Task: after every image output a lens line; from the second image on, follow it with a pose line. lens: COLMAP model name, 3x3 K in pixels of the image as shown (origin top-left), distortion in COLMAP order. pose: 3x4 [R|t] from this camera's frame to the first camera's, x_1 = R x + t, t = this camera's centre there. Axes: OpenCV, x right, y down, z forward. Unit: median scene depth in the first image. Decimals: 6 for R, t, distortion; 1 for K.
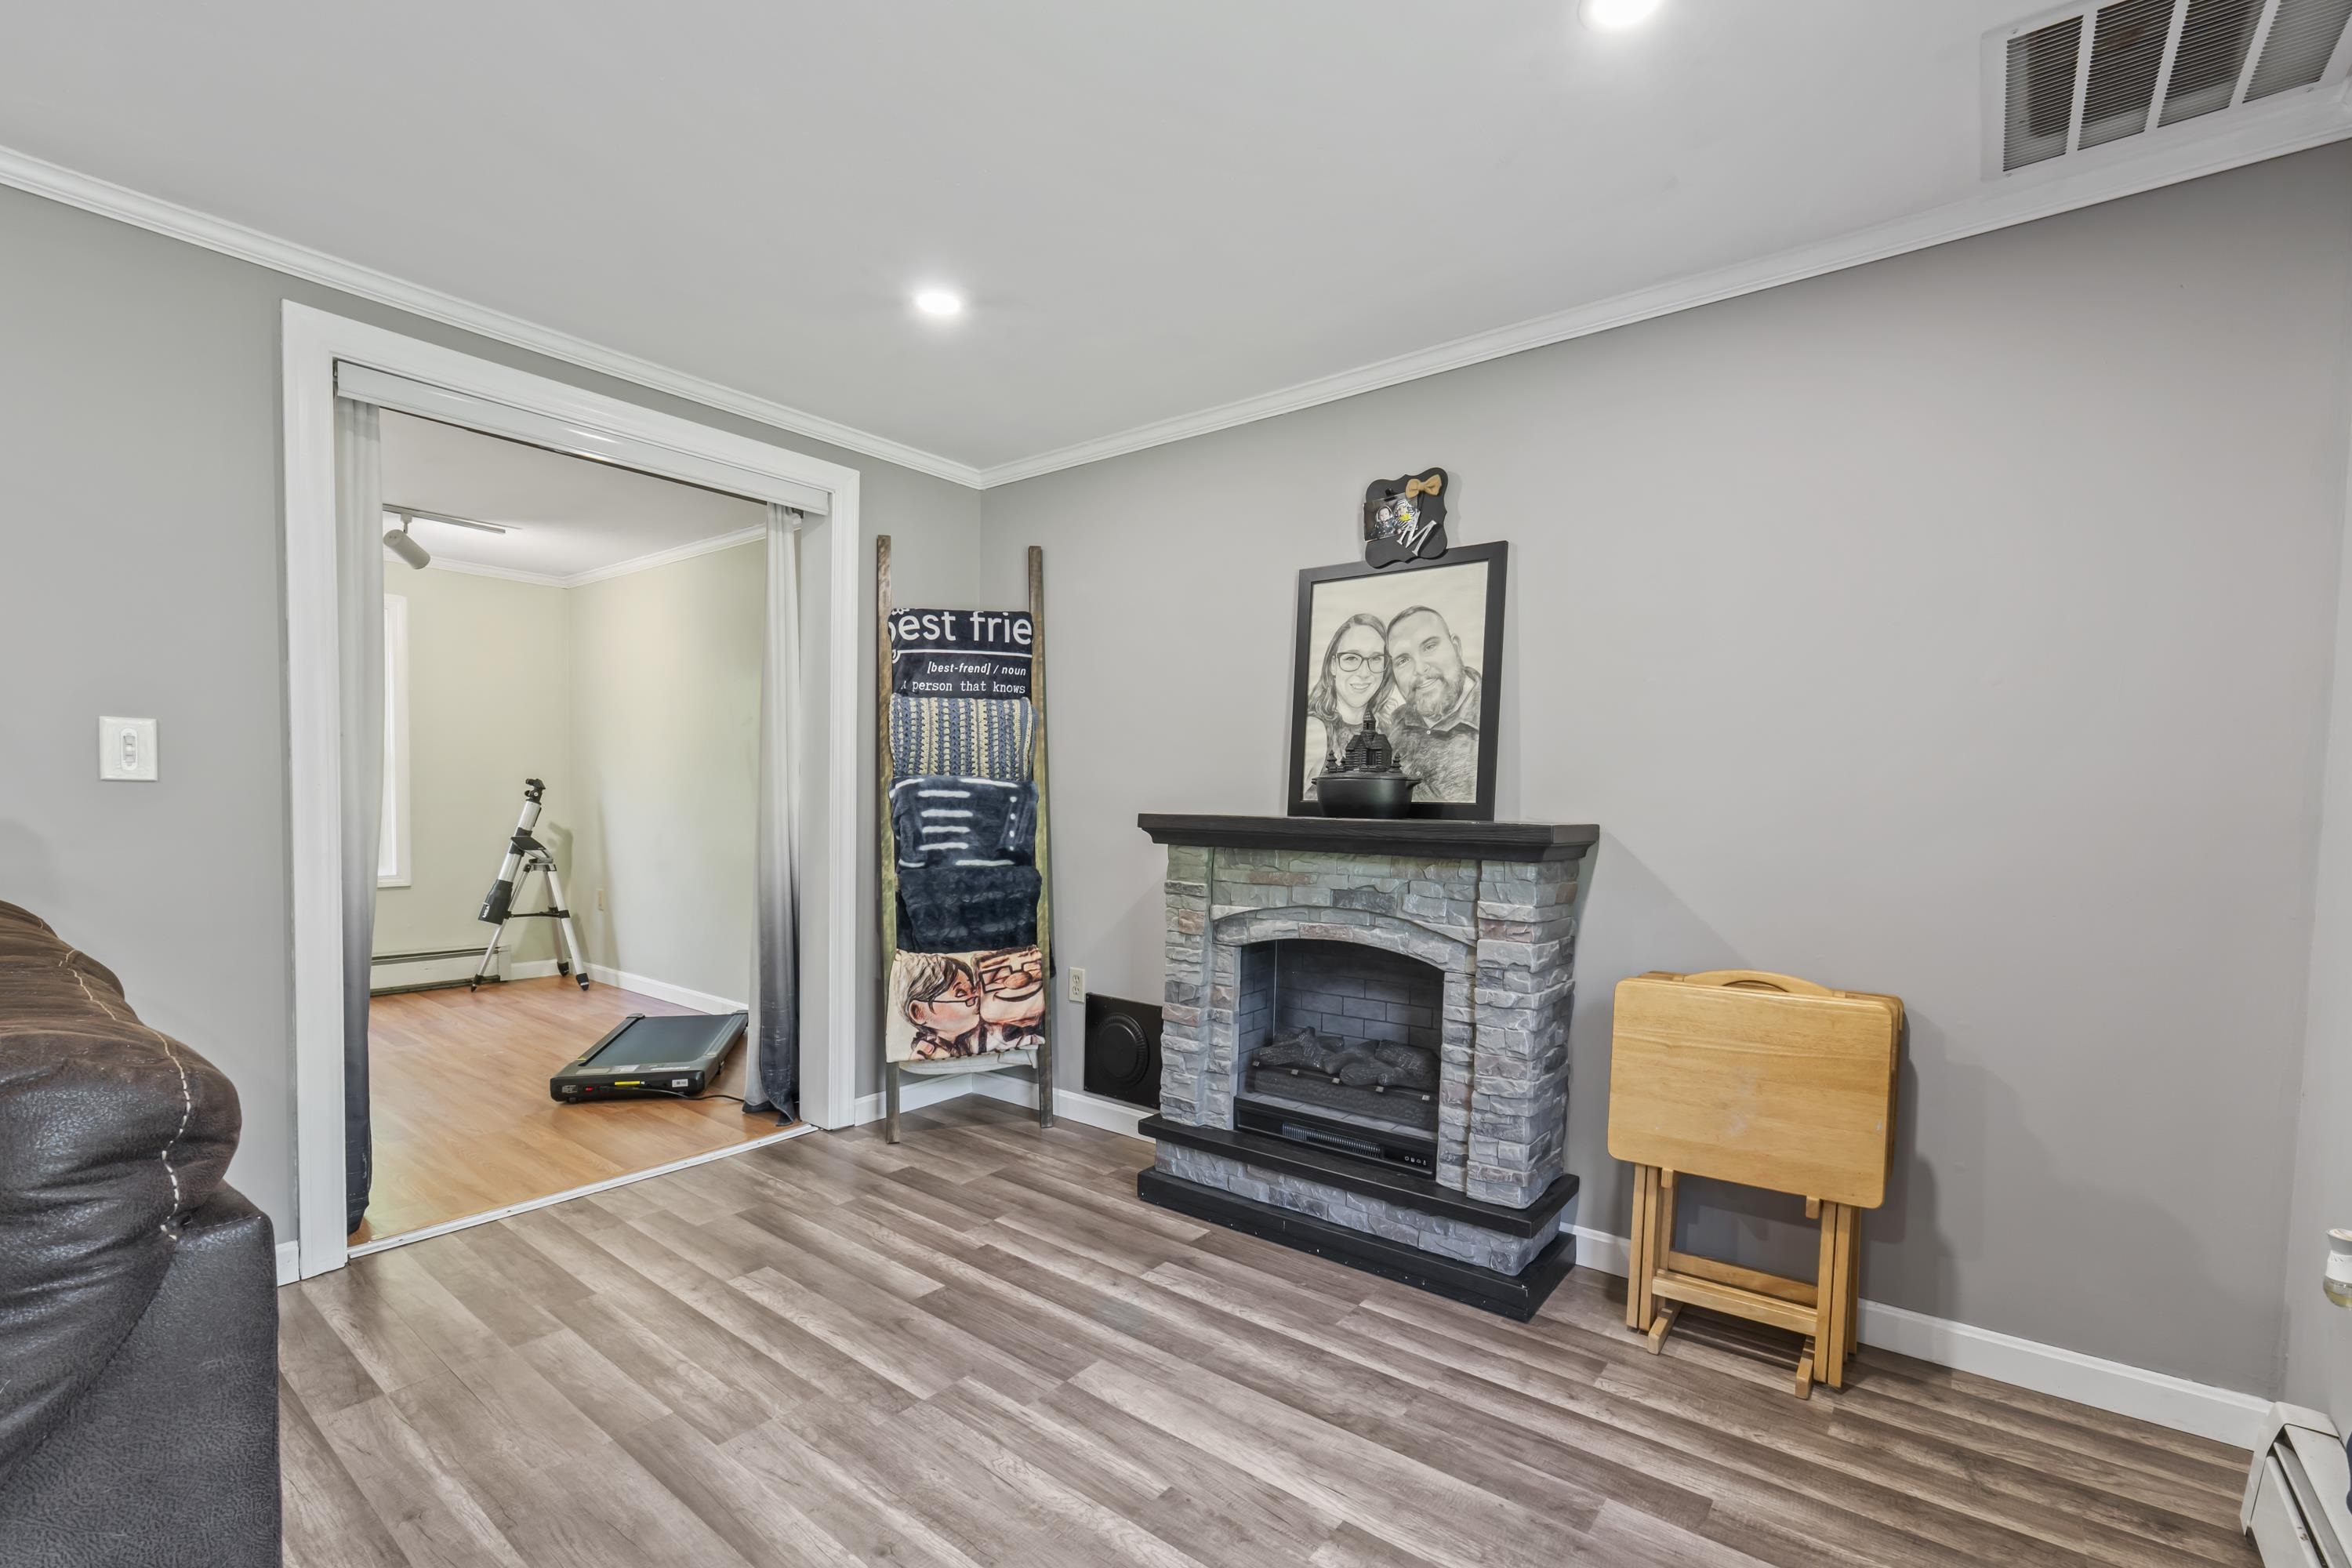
lens RADIAL K [[991.3, 0, 1183.5], [0, 991.3, 850.8], [0, 0, 1]] dist [-0.009659, 0.000741]
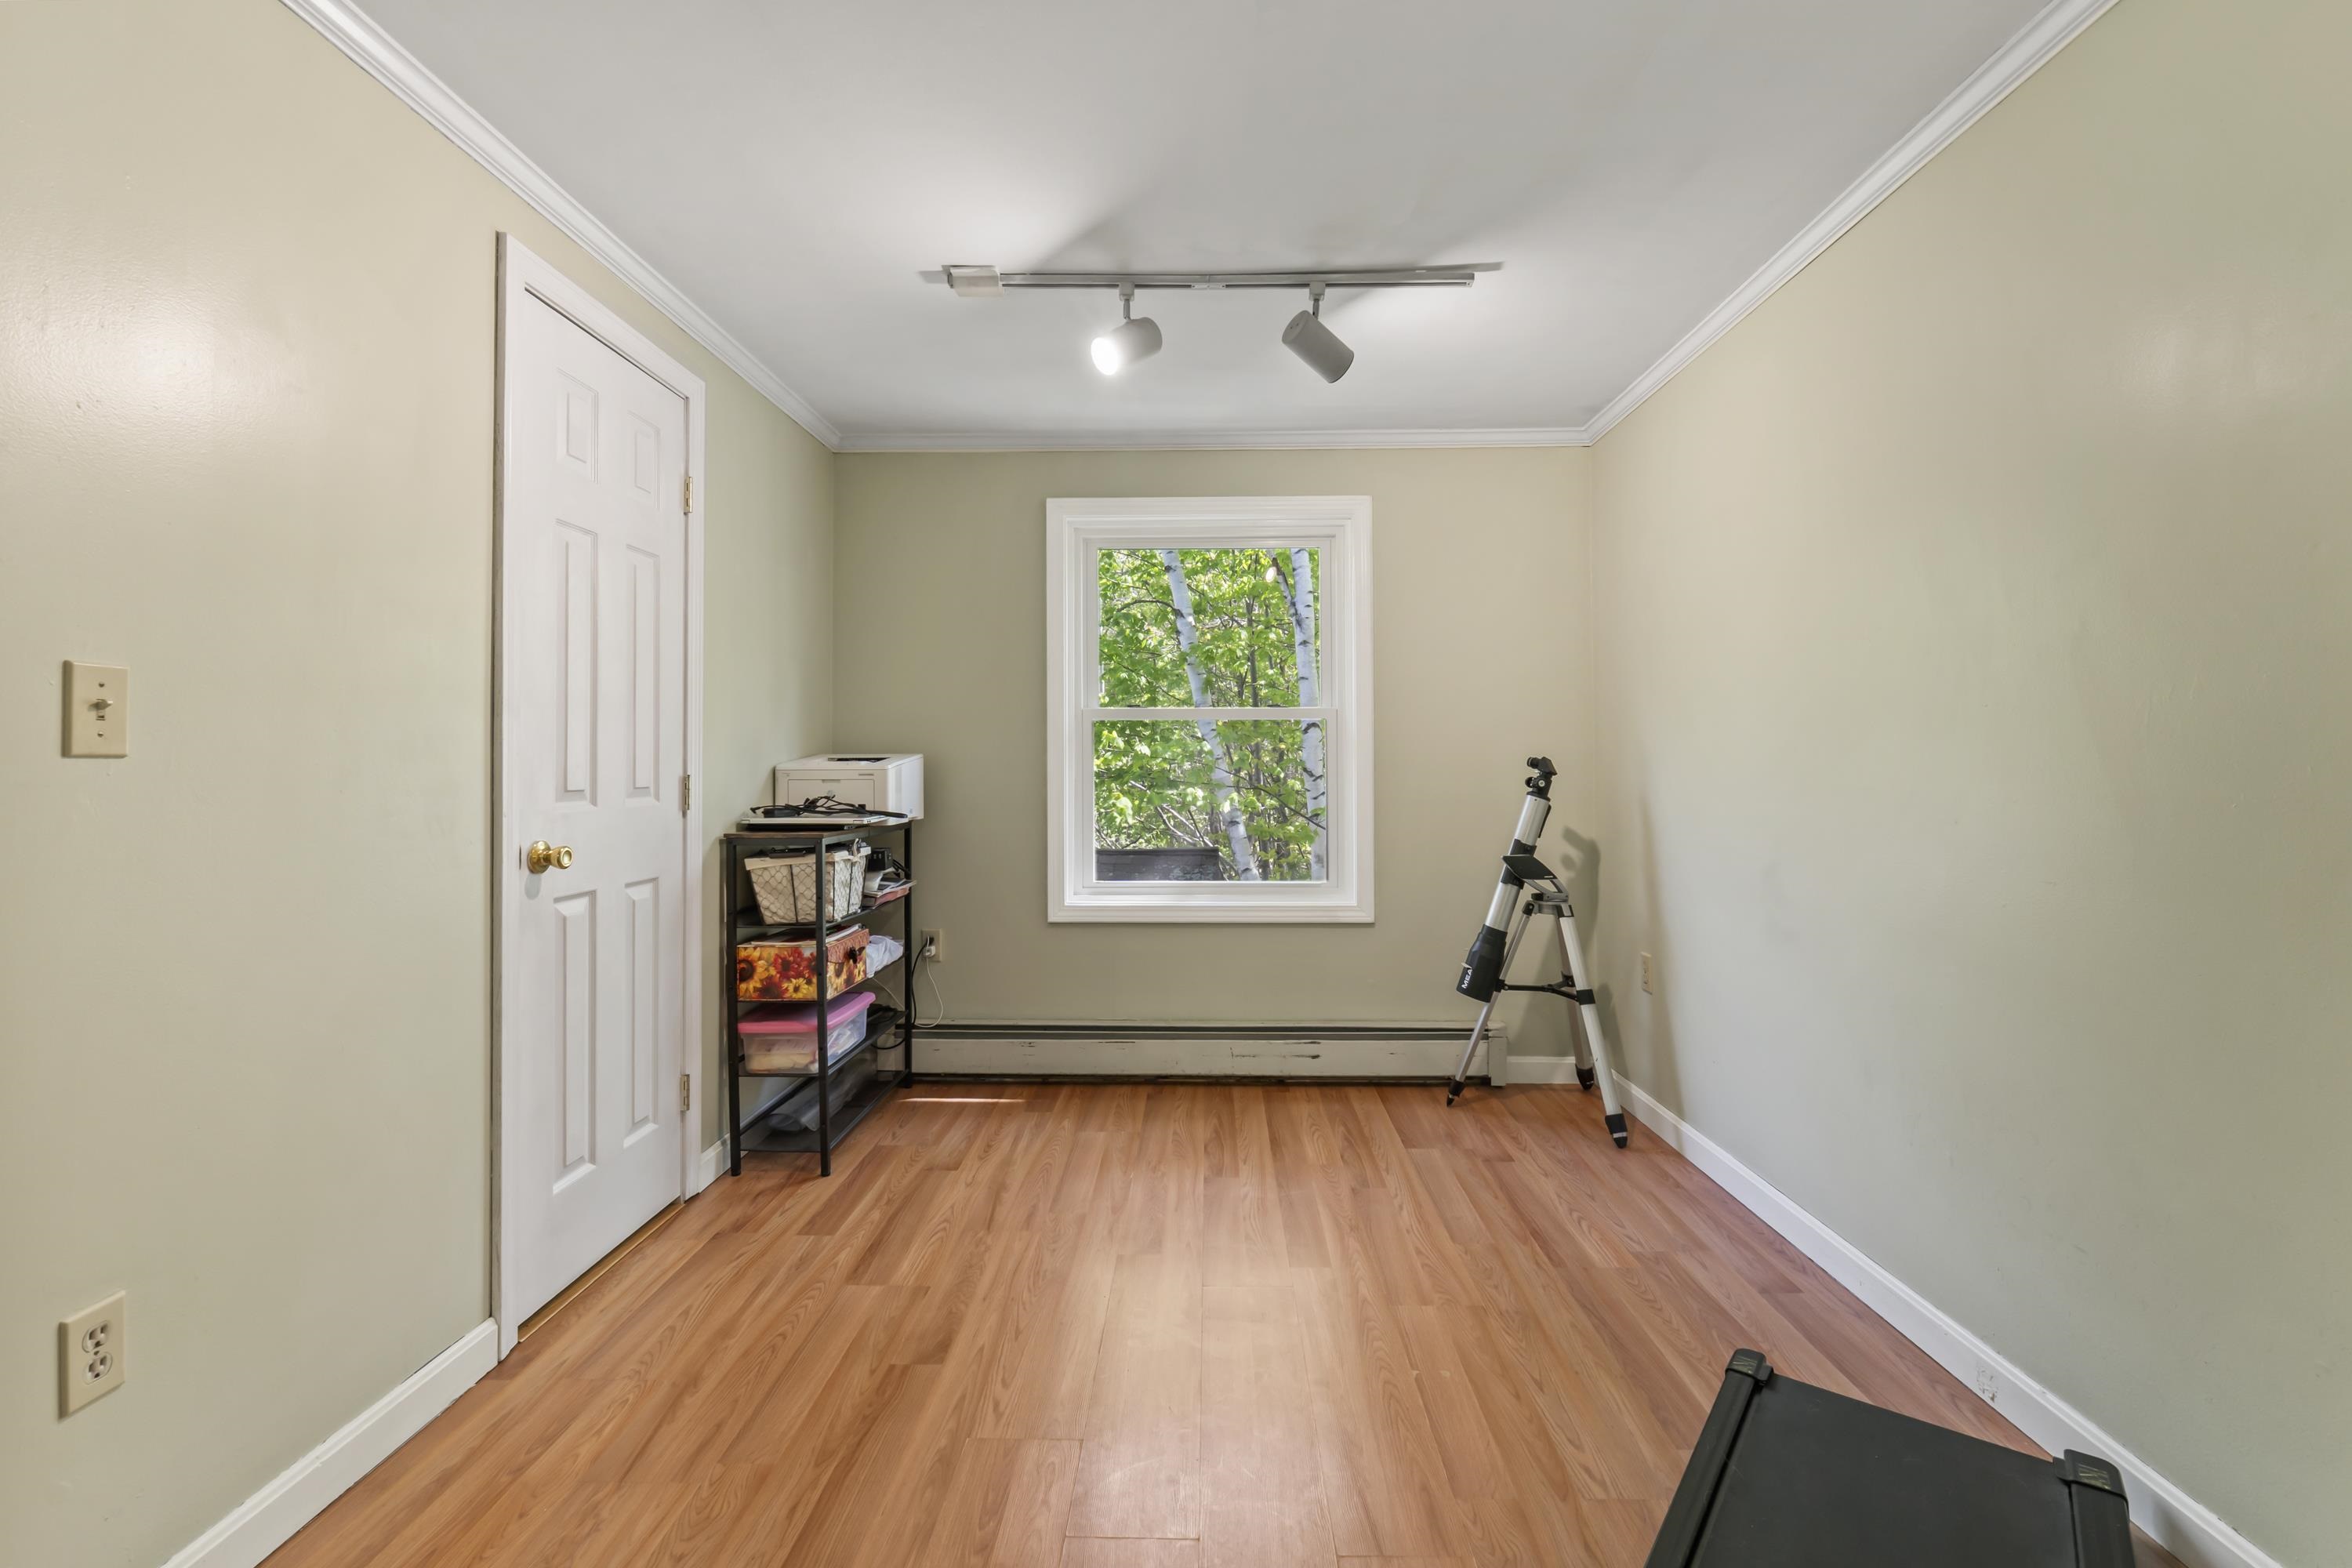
lens RADIAL K [[991.3, 0, 1179.9], [0, 991.3, 747.3], [0, 0, 1]] dist [-0.009659, 0.000741]
pose [[0.577577, -0.042660, -0.815221, -0.421539], [-0.027693, 0.997035, -0.071794, -0.043095], [0.815866, 0.064042, 0.574683, 0.683478]]
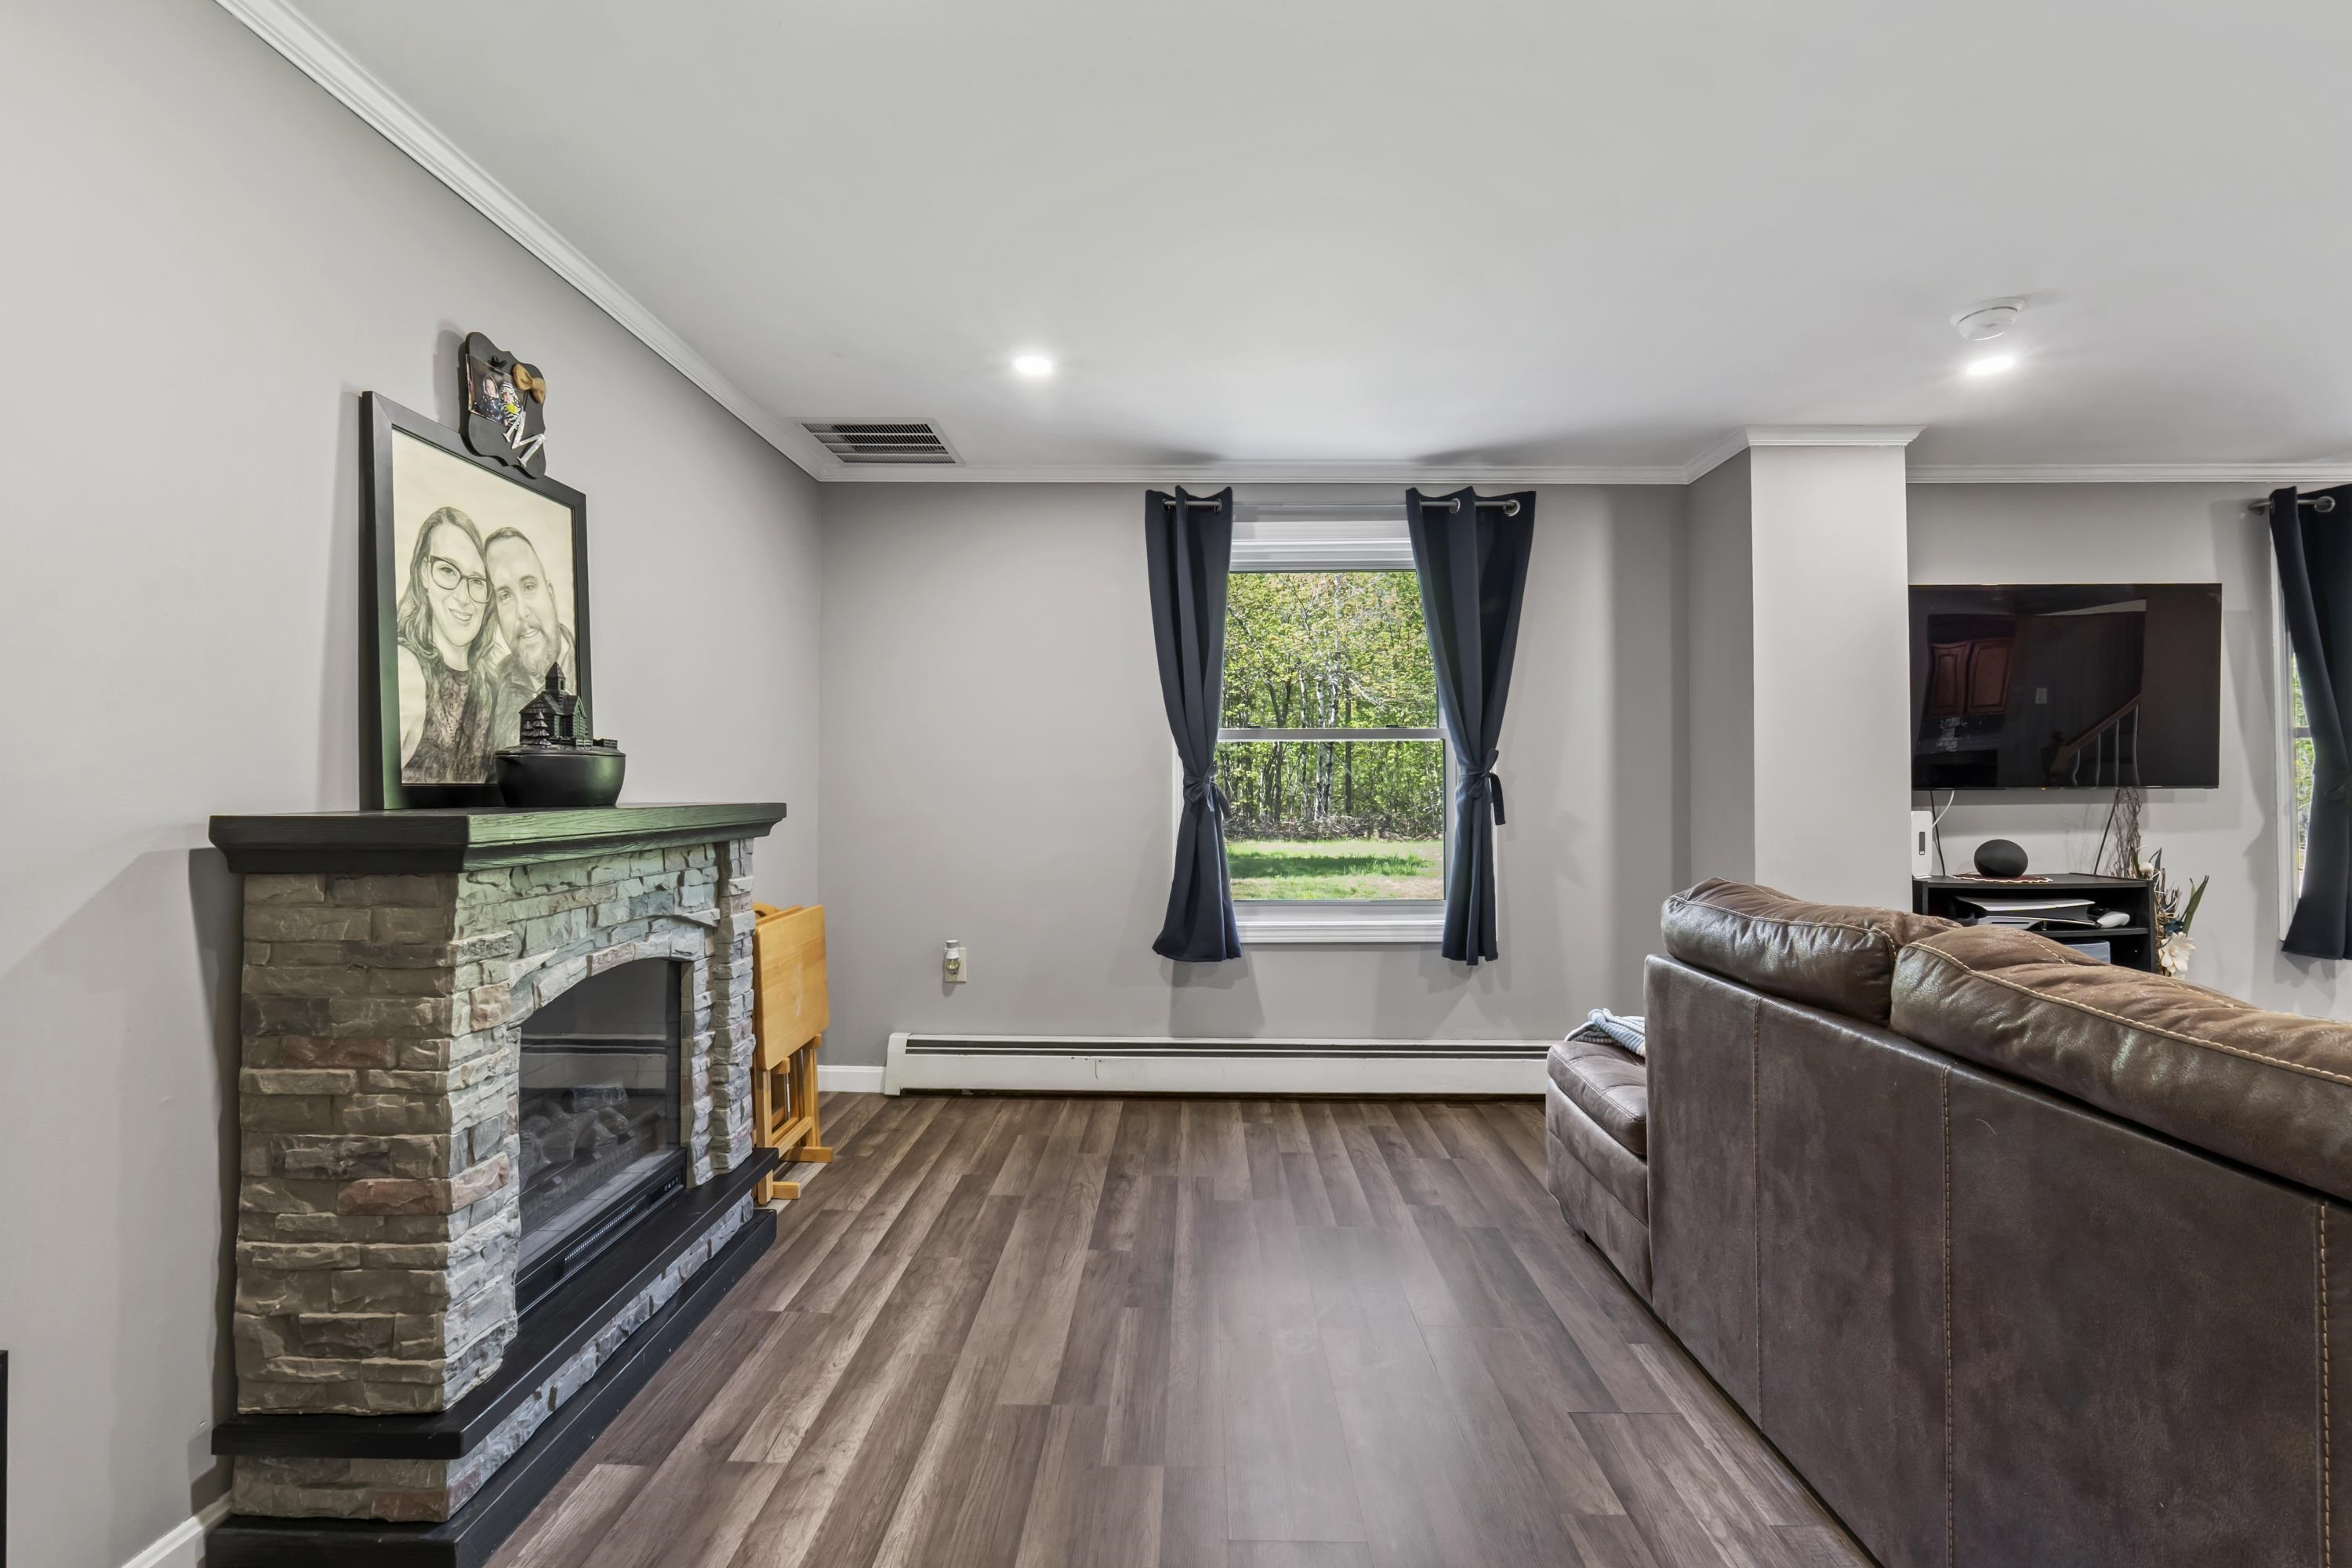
lens RADIAL K [[991.3, 0, 1175.5], [0, 991.3, 778.6], [0, 0, 1]] dist [-0.009659, 0.000741]
pose [[-0.585578, -0.014865, 0.810480, -0.670860], [0.024609, 0.999045, 0.036104, -0.066826], [-0.810243, 0.041087, -0.584653, 1.013777]]
